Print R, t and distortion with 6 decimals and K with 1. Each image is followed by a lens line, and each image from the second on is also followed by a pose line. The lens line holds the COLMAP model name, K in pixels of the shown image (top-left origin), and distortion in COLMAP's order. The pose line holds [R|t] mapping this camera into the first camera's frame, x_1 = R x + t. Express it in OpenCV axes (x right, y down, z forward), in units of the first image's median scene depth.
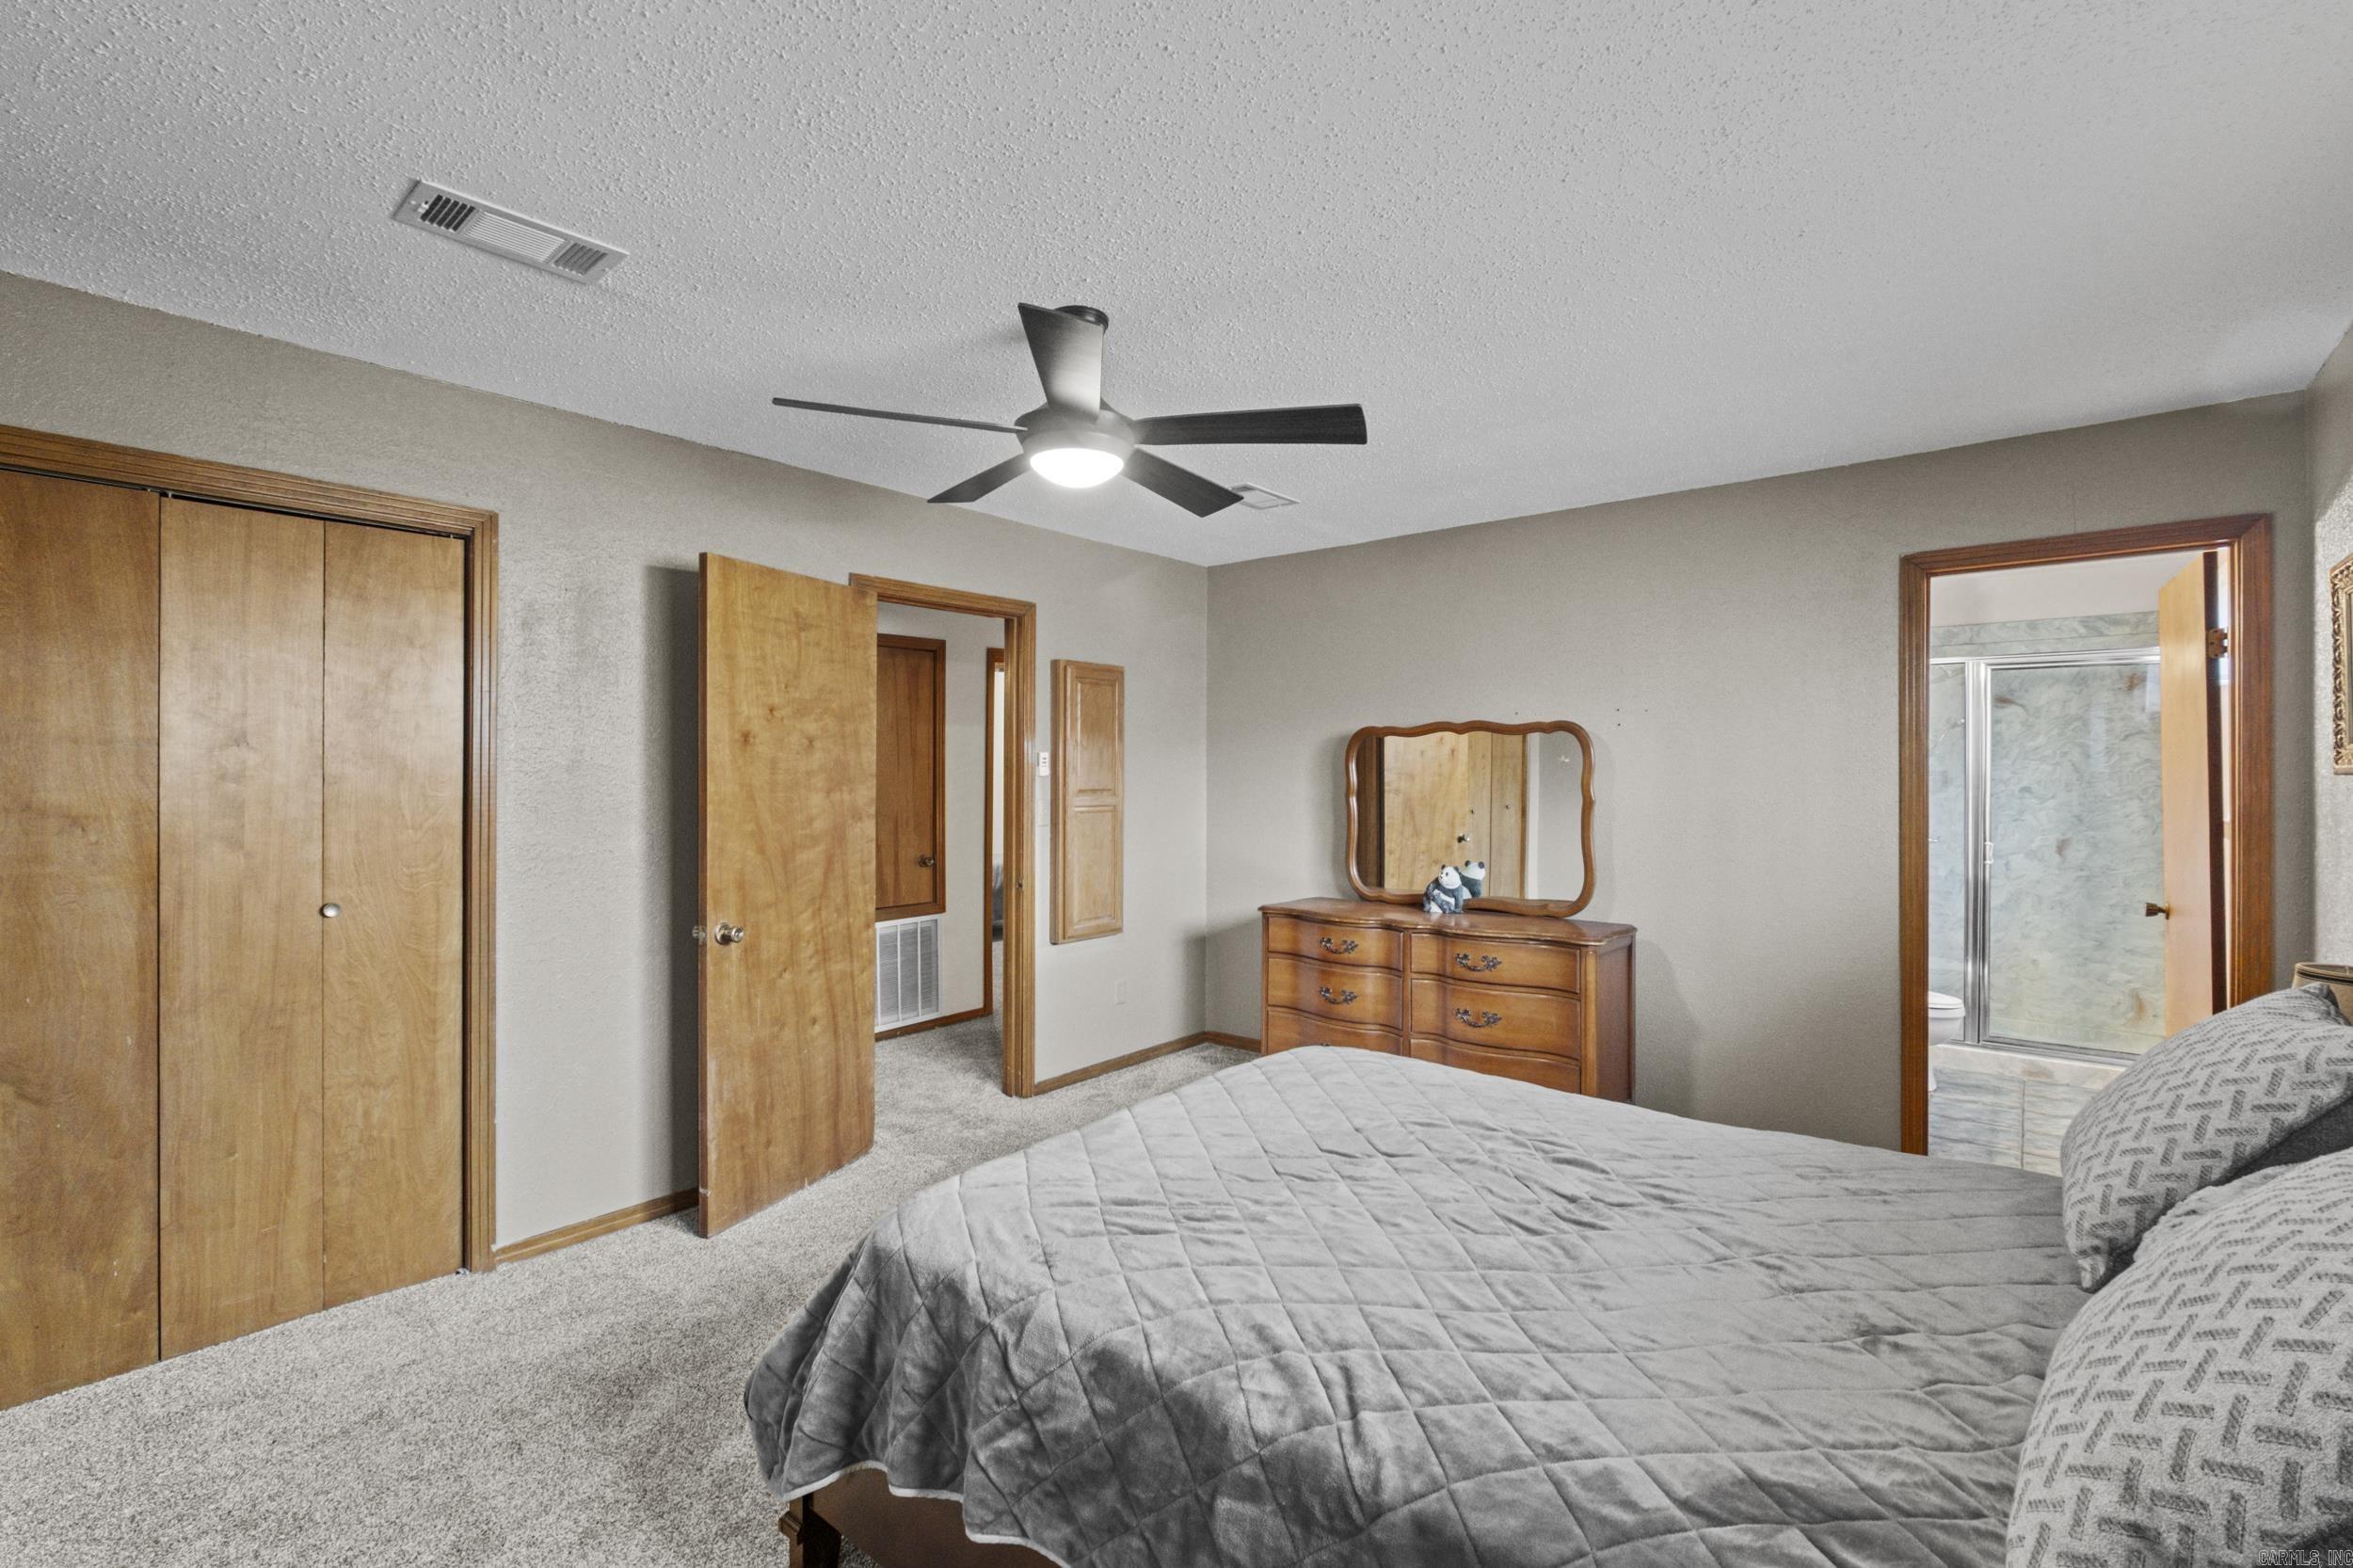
lens RADIAL K [[1043.1, 0, 1173.5], [0, 1043.1, 780.4], [0, 0, 1]] dist [-0.004383, -0.000941]
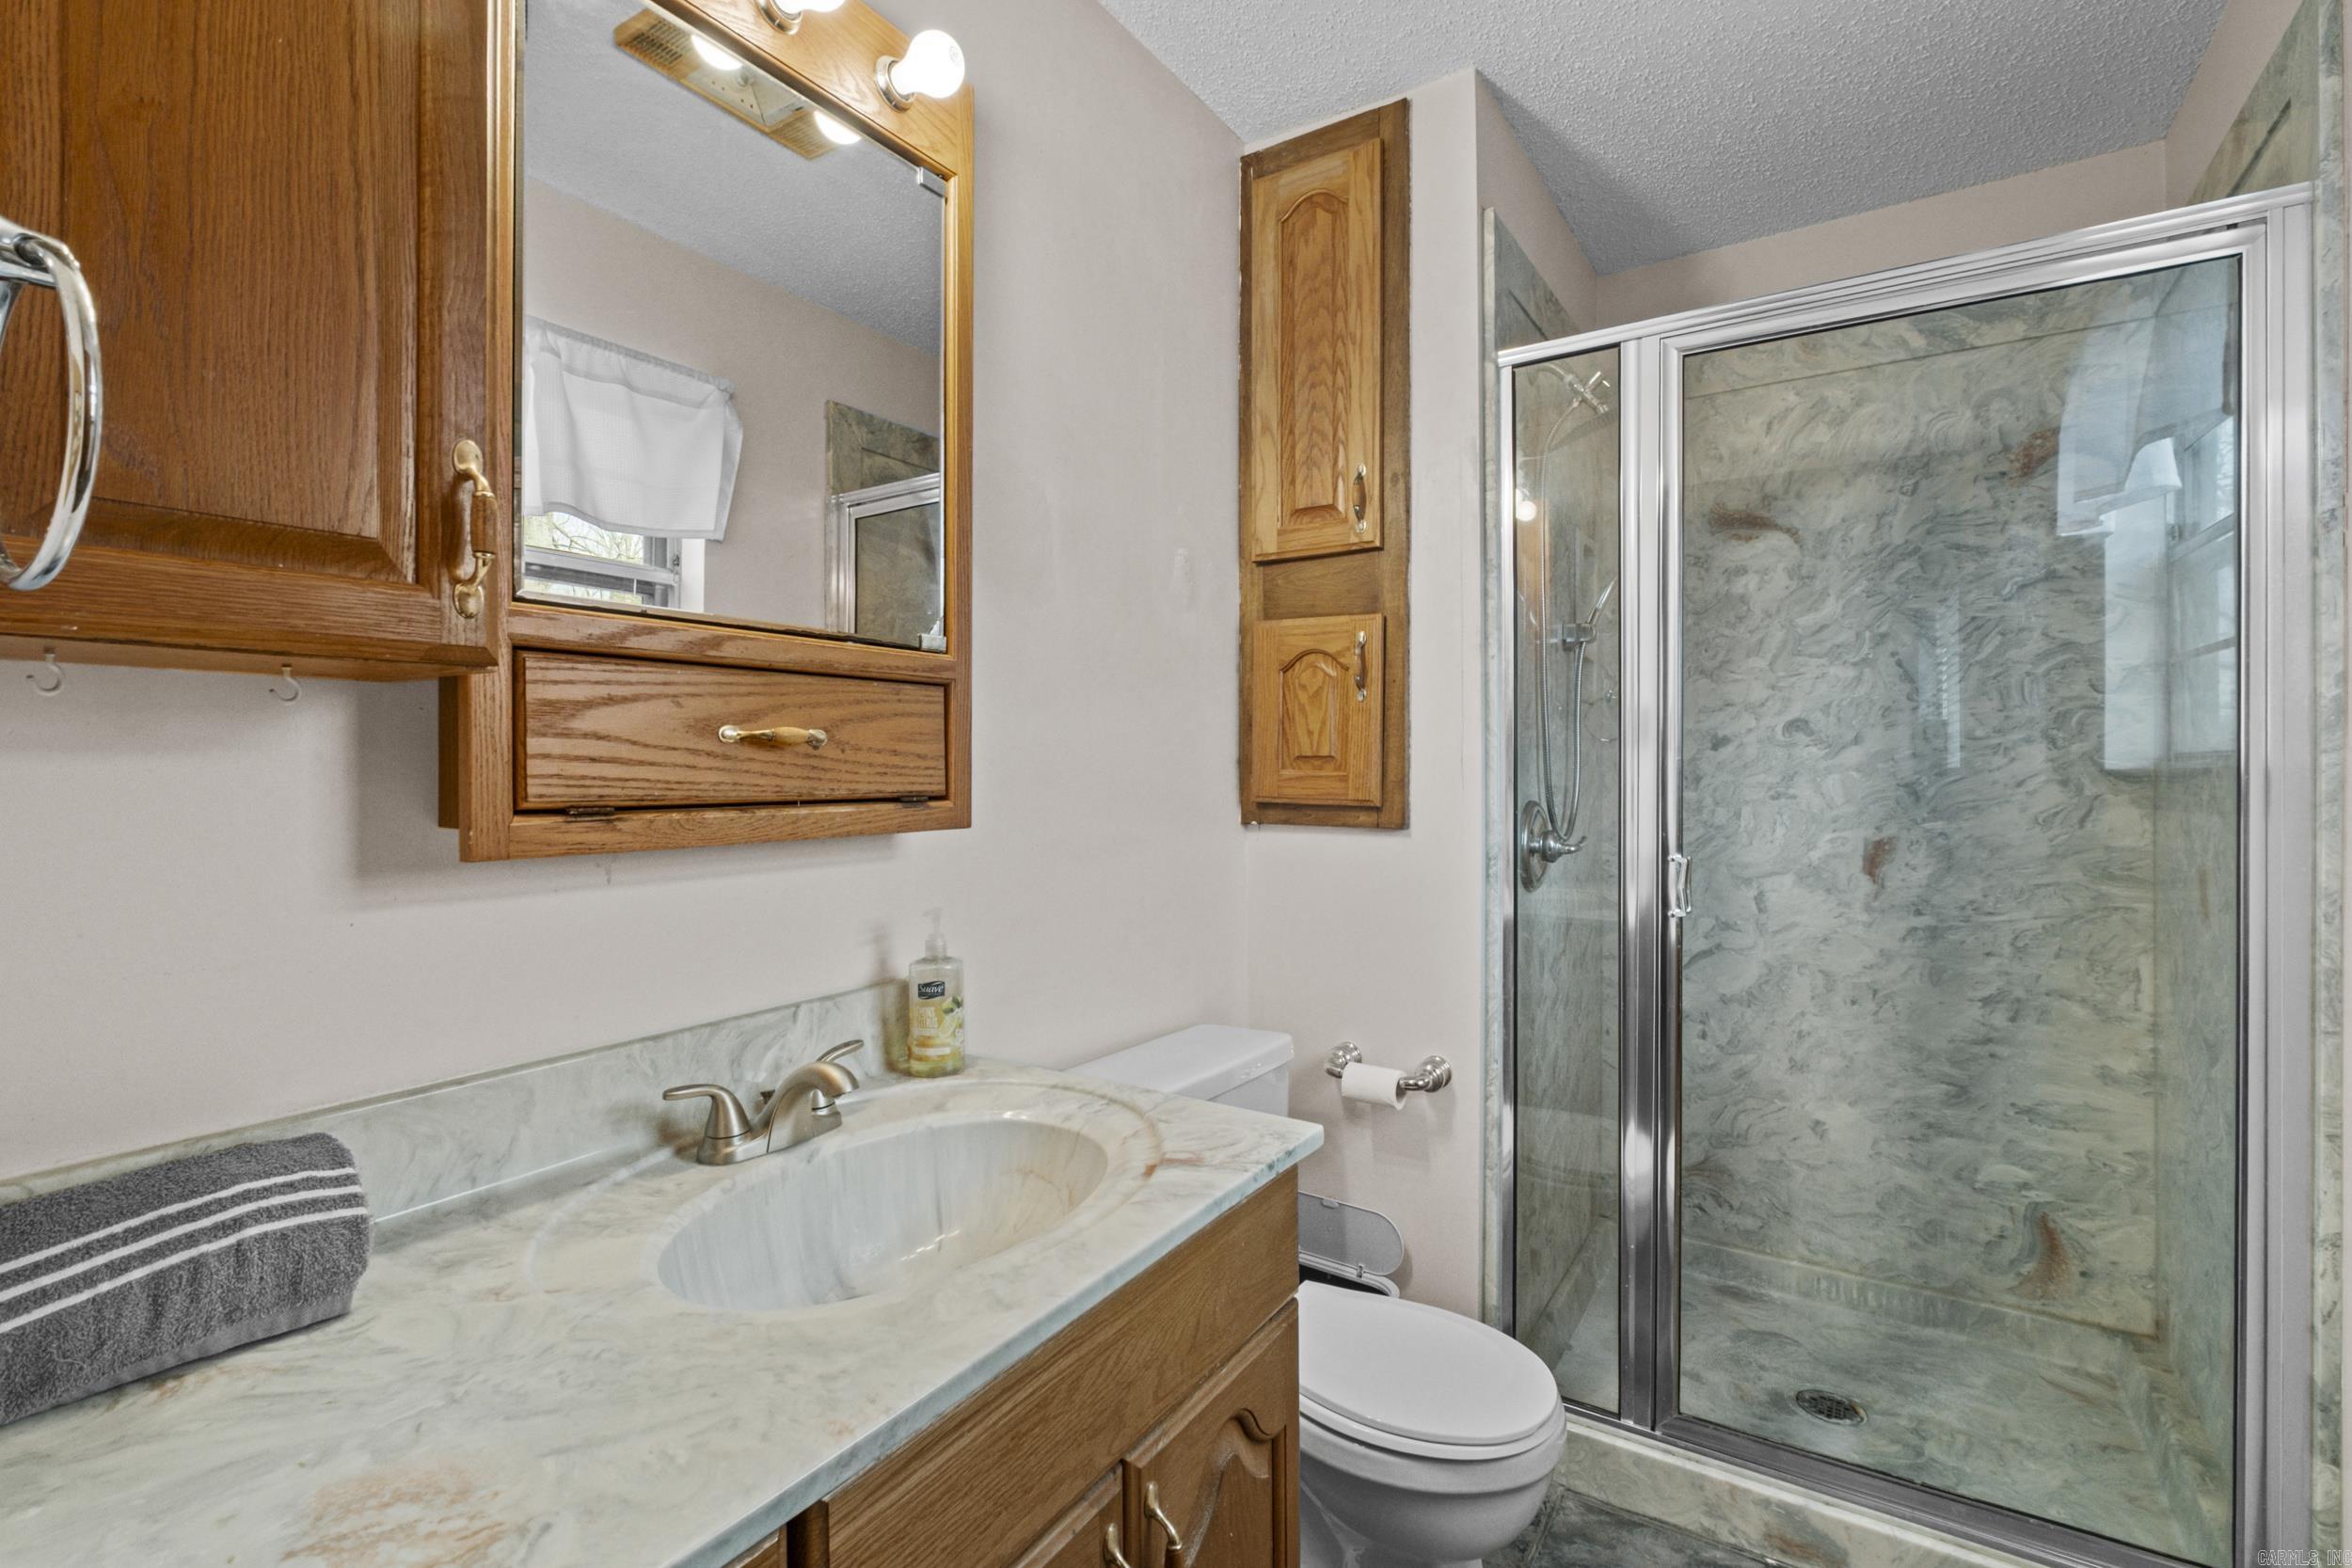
lens RADIAL K [[1042.6, 0, 1180.6], [0, 1042.6, 777.9], [0, 0, 1]] dist [-0.004383, -0.000941]
pose [[0.992013, -0.006038, 0.125994, 0.525488], [0.005539, 0.999975, 0.004312, 0.028068], [-0.126017, -0.003580, 0.992022, 0.620719]]
